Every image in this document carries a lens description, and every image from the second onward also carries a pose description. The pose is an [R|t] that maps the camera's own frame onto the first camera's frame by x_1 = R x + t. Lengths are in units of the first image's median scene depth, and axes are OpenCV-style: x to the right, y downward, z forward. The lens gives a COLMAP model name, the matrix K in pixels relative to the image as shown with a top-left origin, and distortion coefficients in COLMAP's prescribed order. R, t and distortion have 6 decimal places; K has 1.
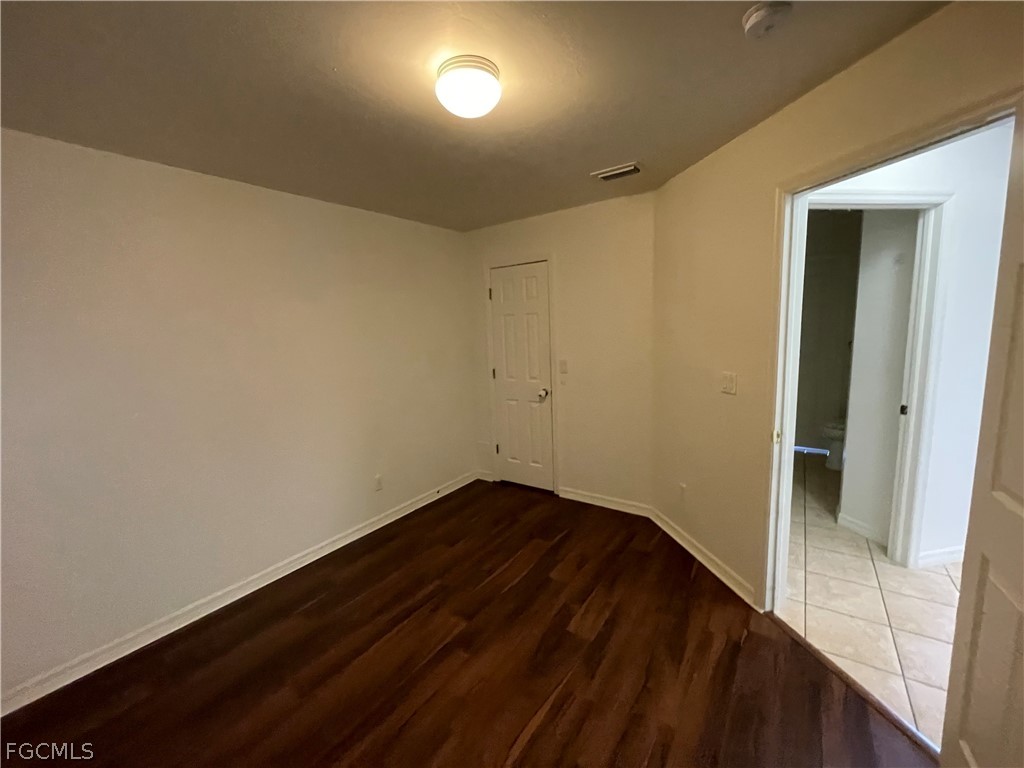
lens RADIAL K [[413.7, 0, 512.0], [0, 413.7, 384.0], [0, 0, 1]] dist [-0.000429, 0.000001]
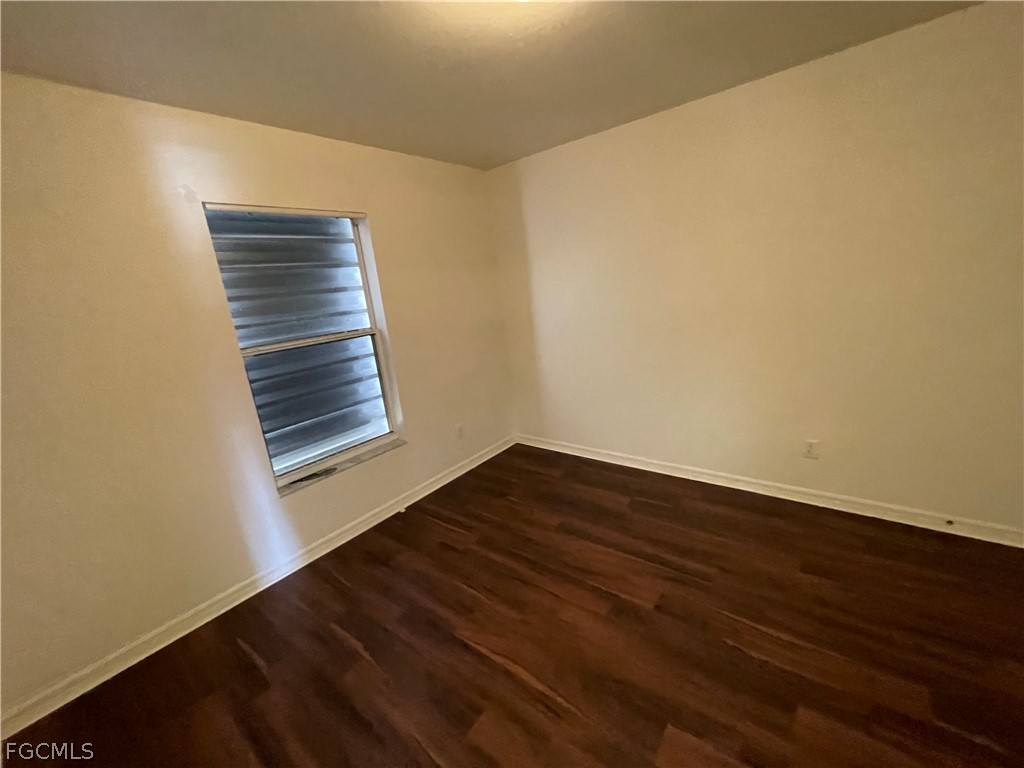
lens RADIAL K [[413.7, 0, 512.0], [0, 413.7, 384.0], [0, 0, 1]] dist [-0.000429, 0.000001]
pose [[-0.061181, 0.286597, -0.956096, 0.598067], [-0.032074, 0.956831, 0.288870, -0.115011], [0.997611, 0.048339, -0.049348, 0.714620]]
